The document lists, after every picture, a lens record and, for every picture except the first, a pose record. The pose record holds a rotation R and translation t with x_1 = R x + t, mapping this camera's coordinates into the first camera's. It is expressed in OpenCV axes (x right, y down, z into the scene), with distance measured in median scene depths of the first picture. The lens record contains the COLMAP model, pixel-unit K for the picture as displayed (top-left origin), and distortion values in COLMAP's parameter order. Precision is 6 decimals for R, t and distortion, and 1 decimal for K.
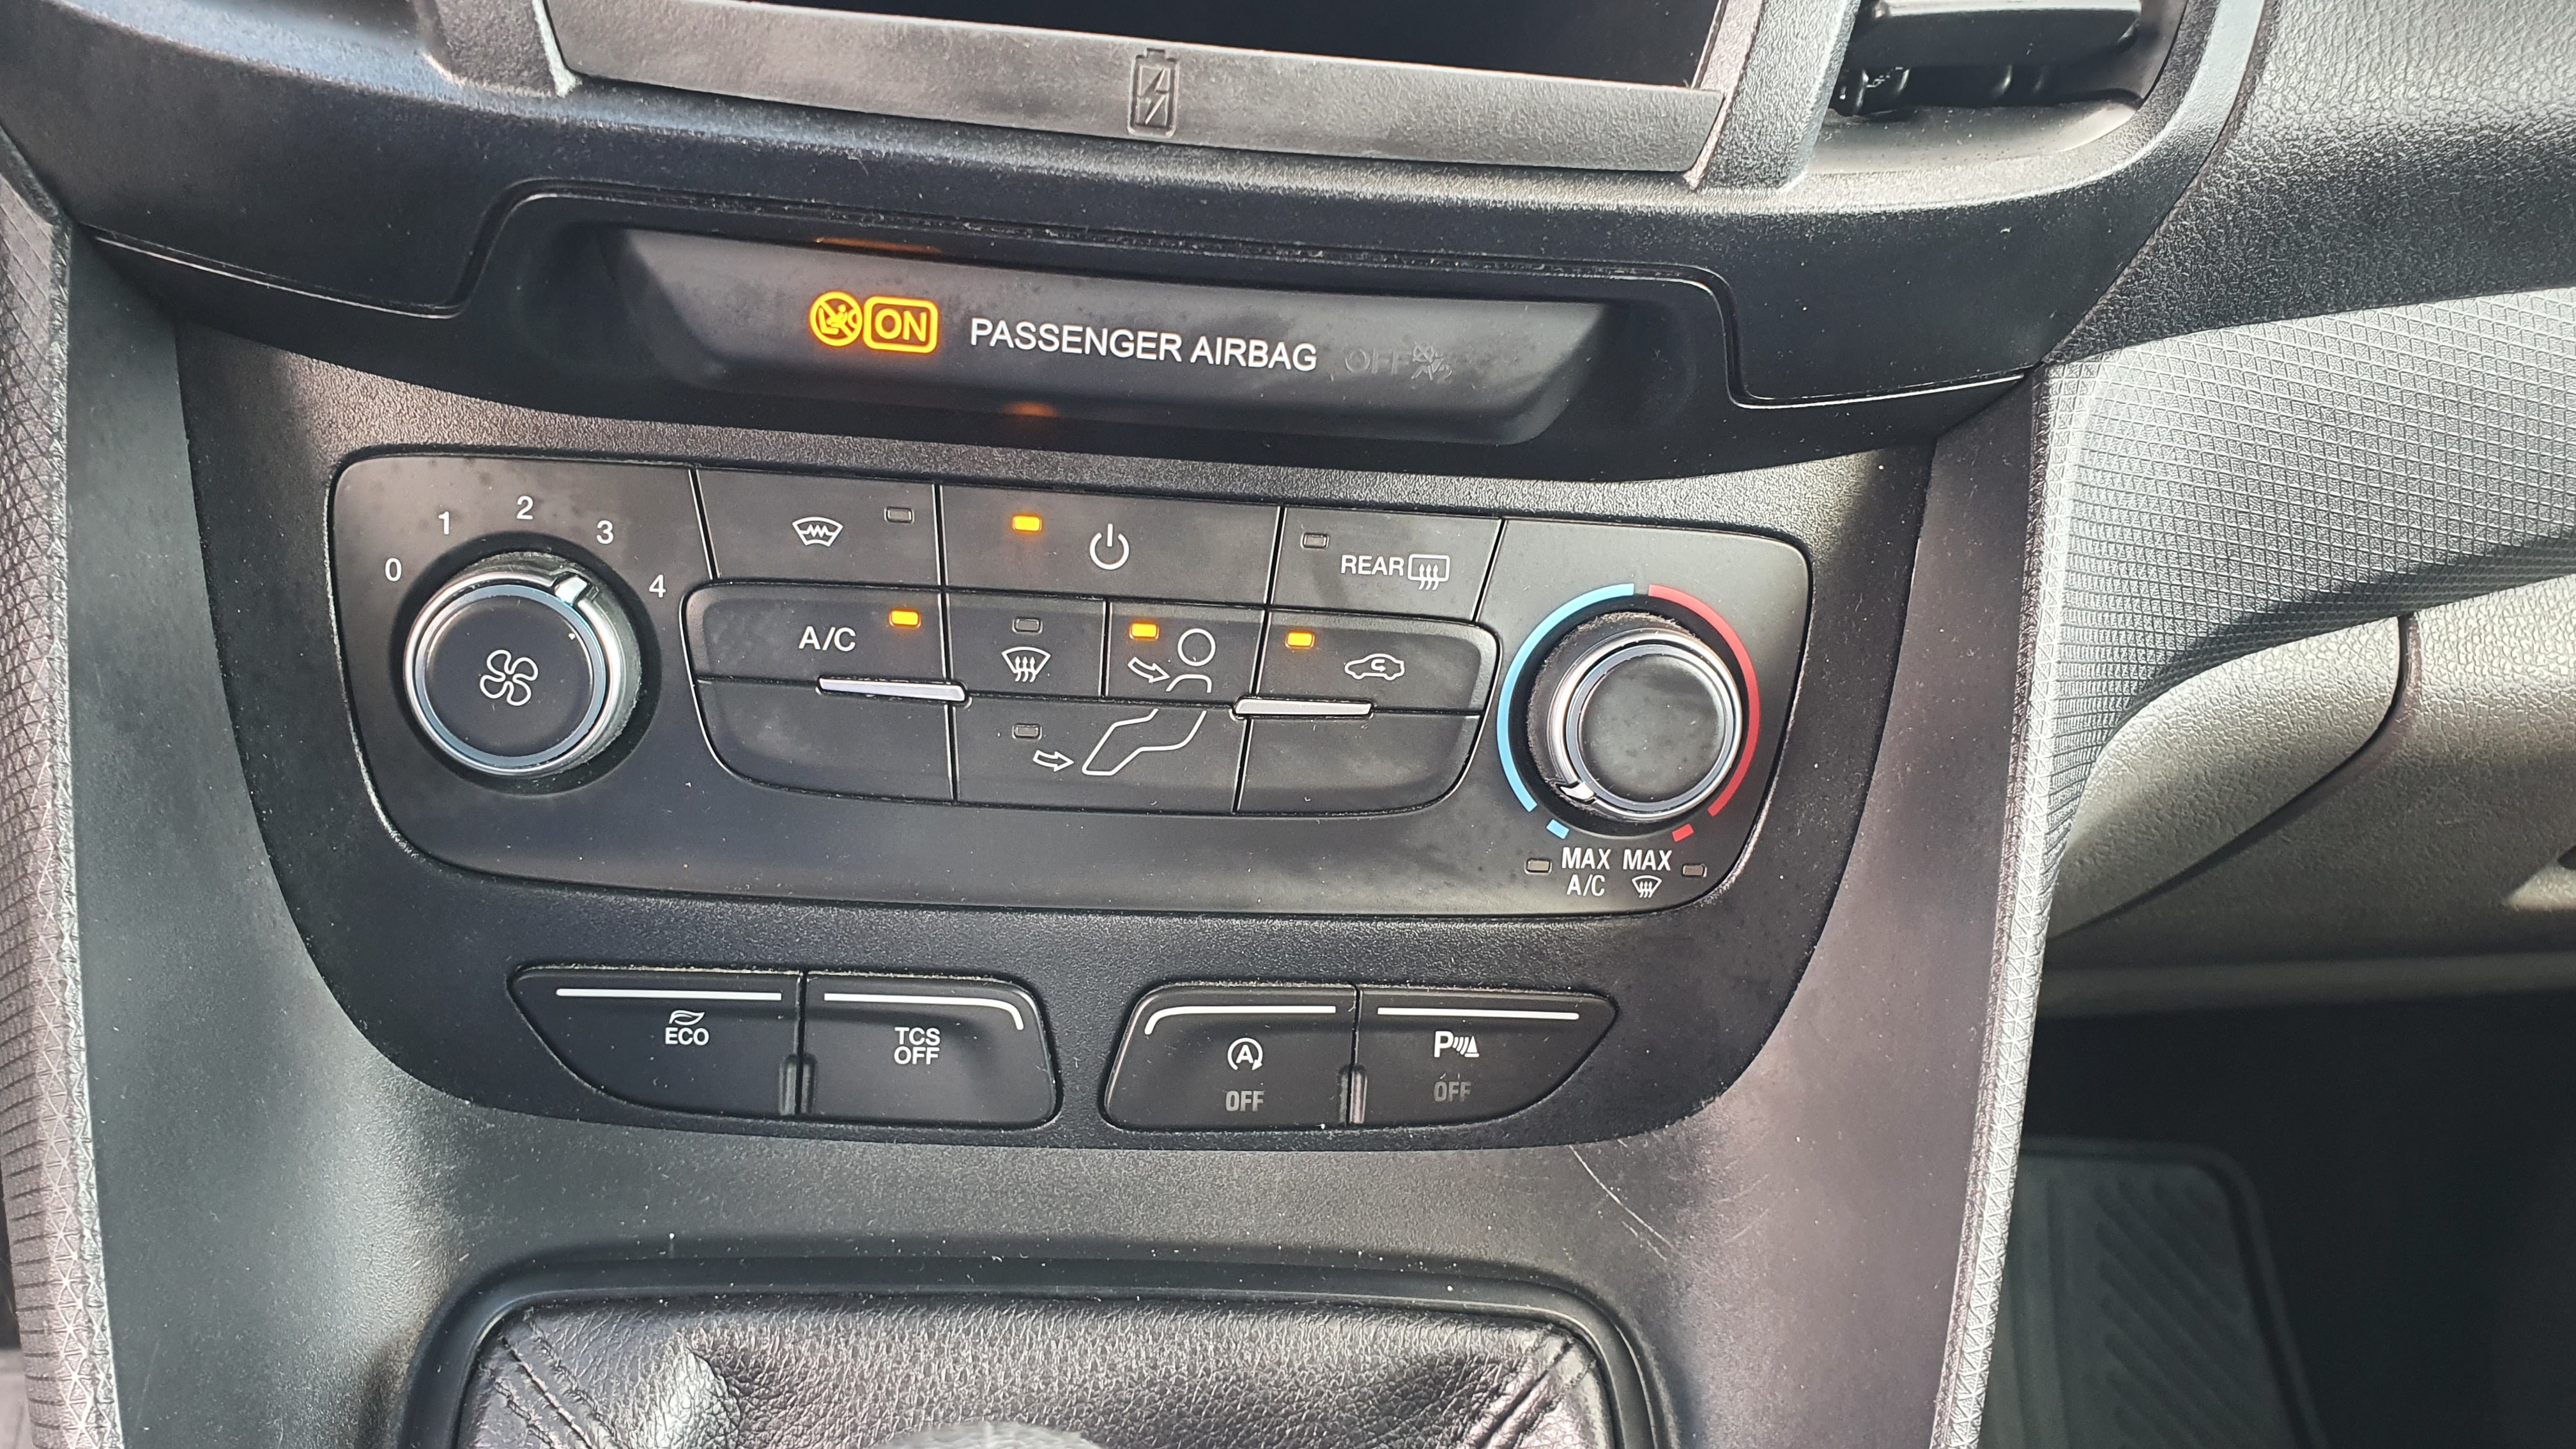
lens RADIAL K [[1978.8, 0, 1282.9], [0, 1978.8, 736.0], [0, 0, 1]] dist [0.022837, 0.000650]
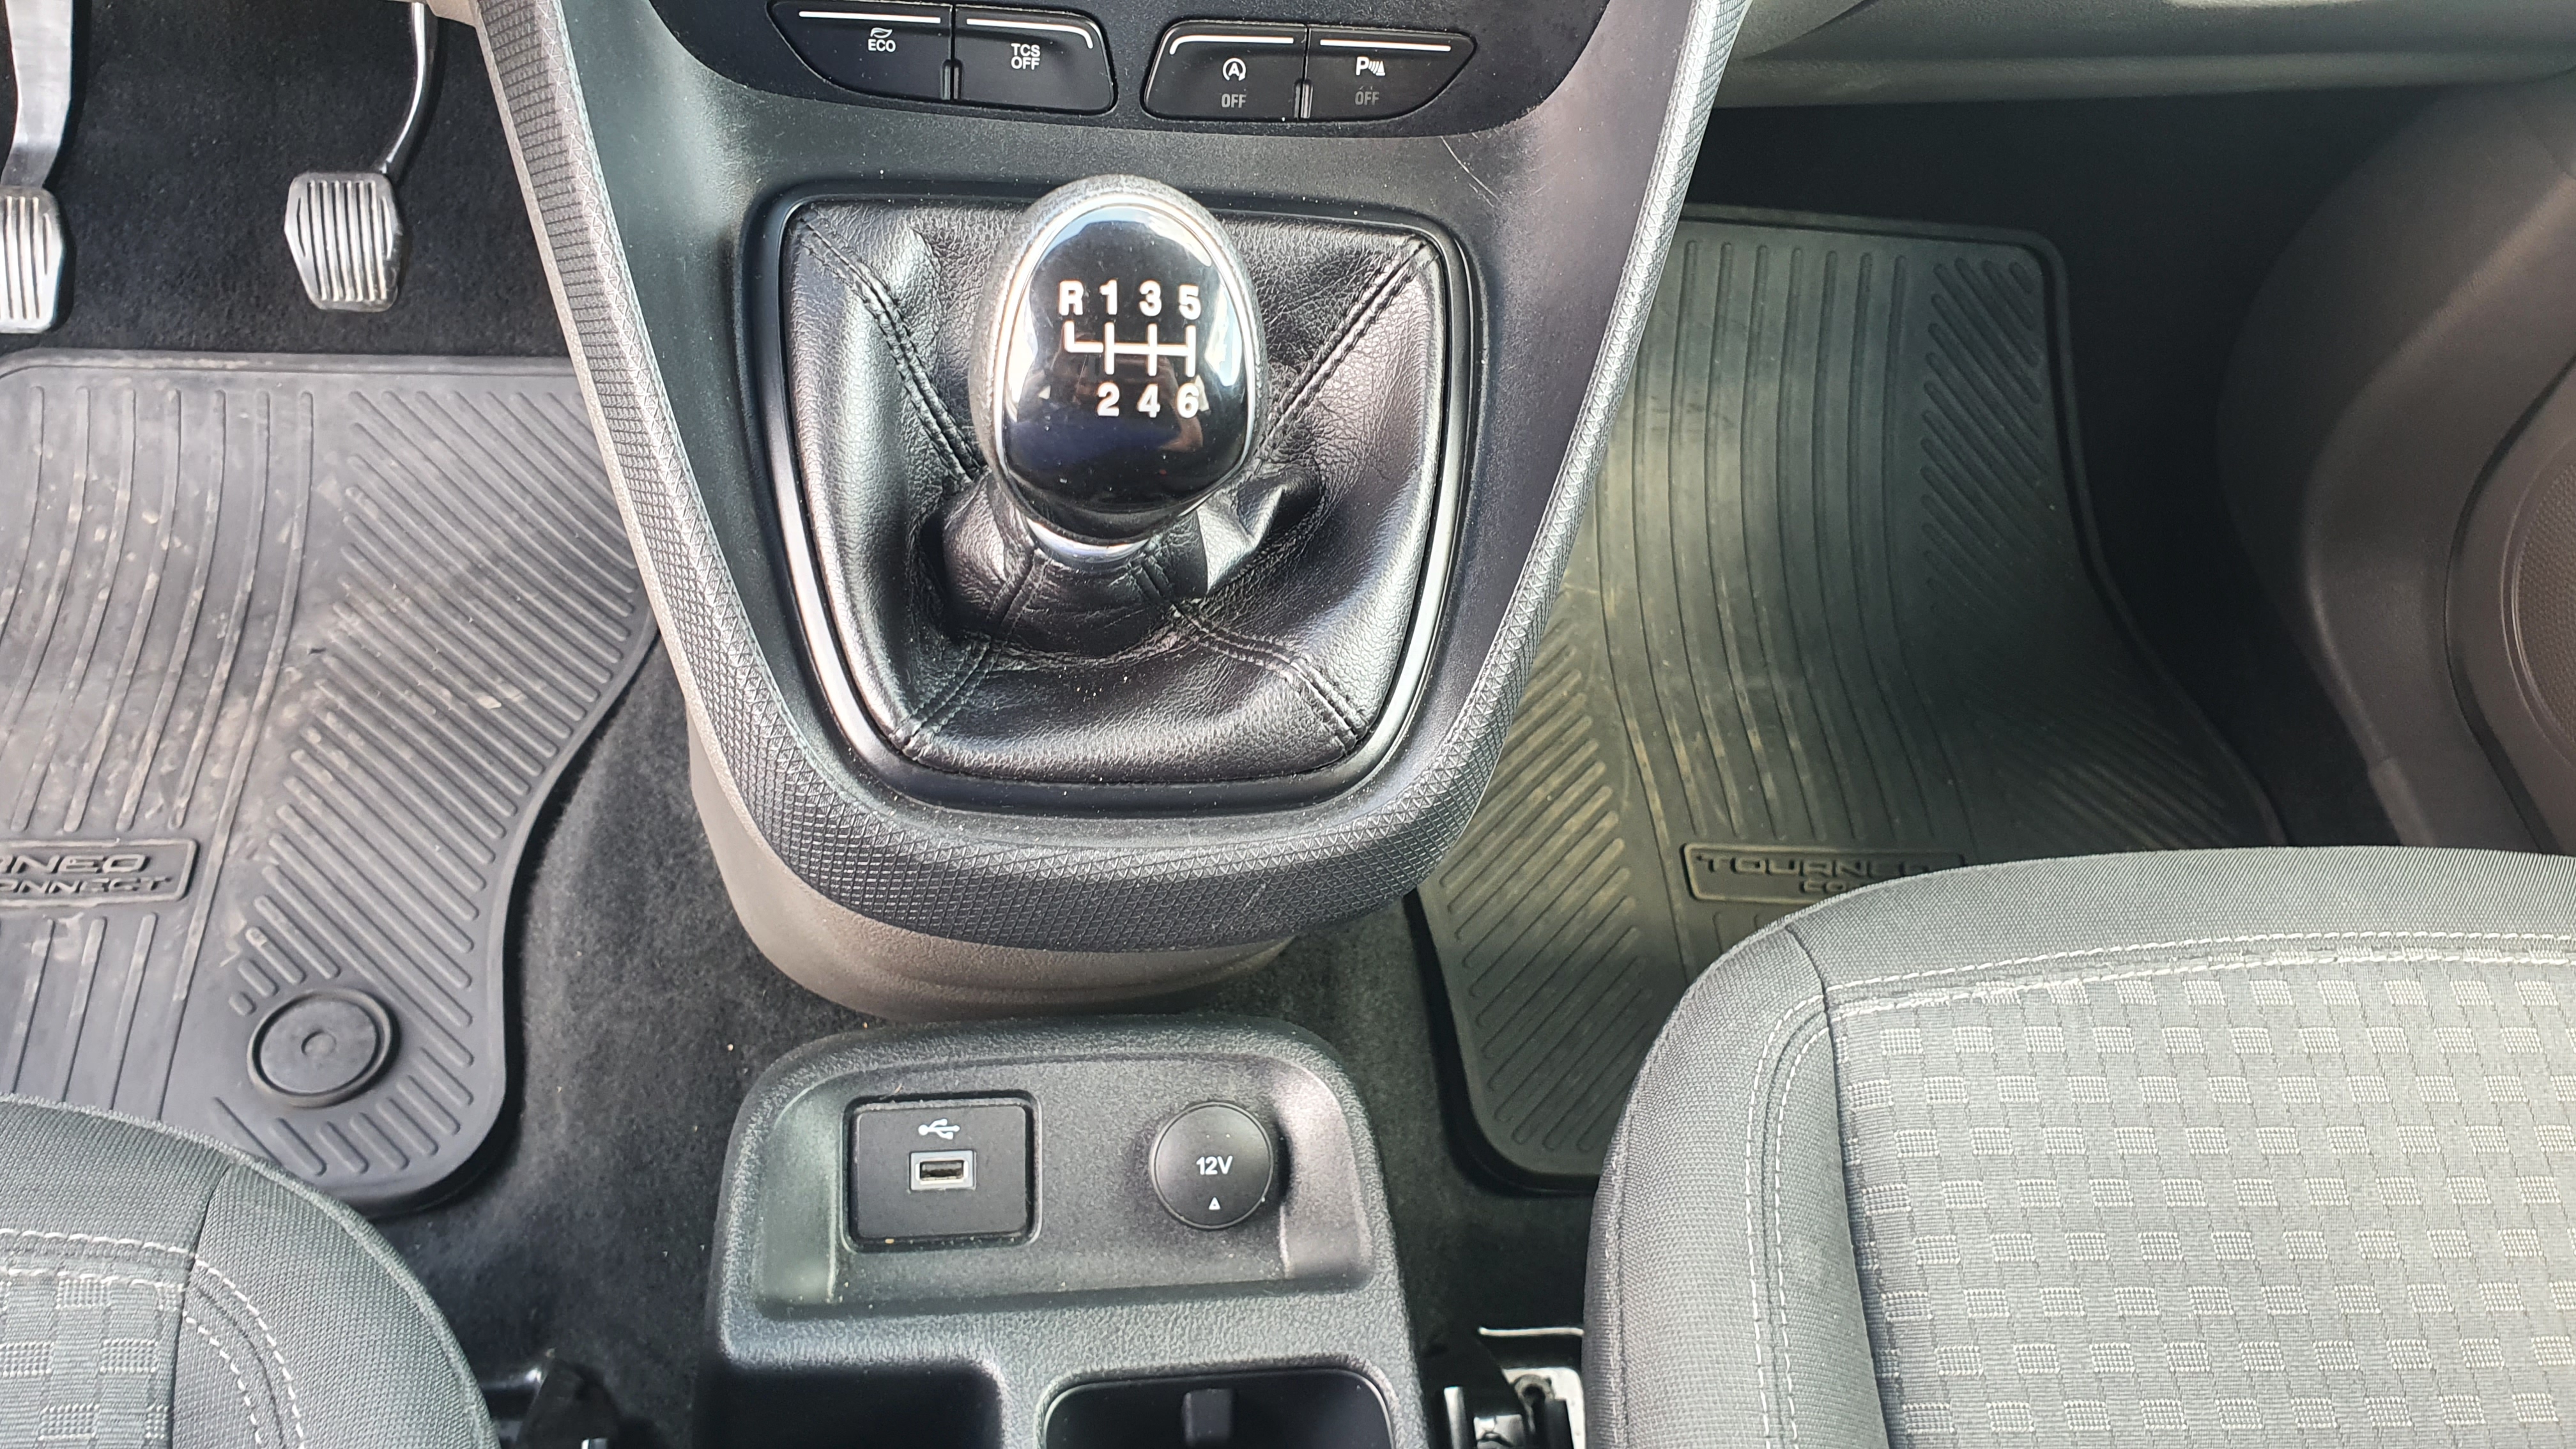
lens RADIAL K [[2001.7, 0, 1270.1], [0, 2001.7, 724.9], [0, 0, 1]] dist [-0.012394, 0.061126]
pose [[0.999750, 0.022339, 0.000363, 0.020521], [-0.020573, 0.914165, 0.404820, -0.005465], [0.008712, -0.404727, 0.914396, -0.661908]]
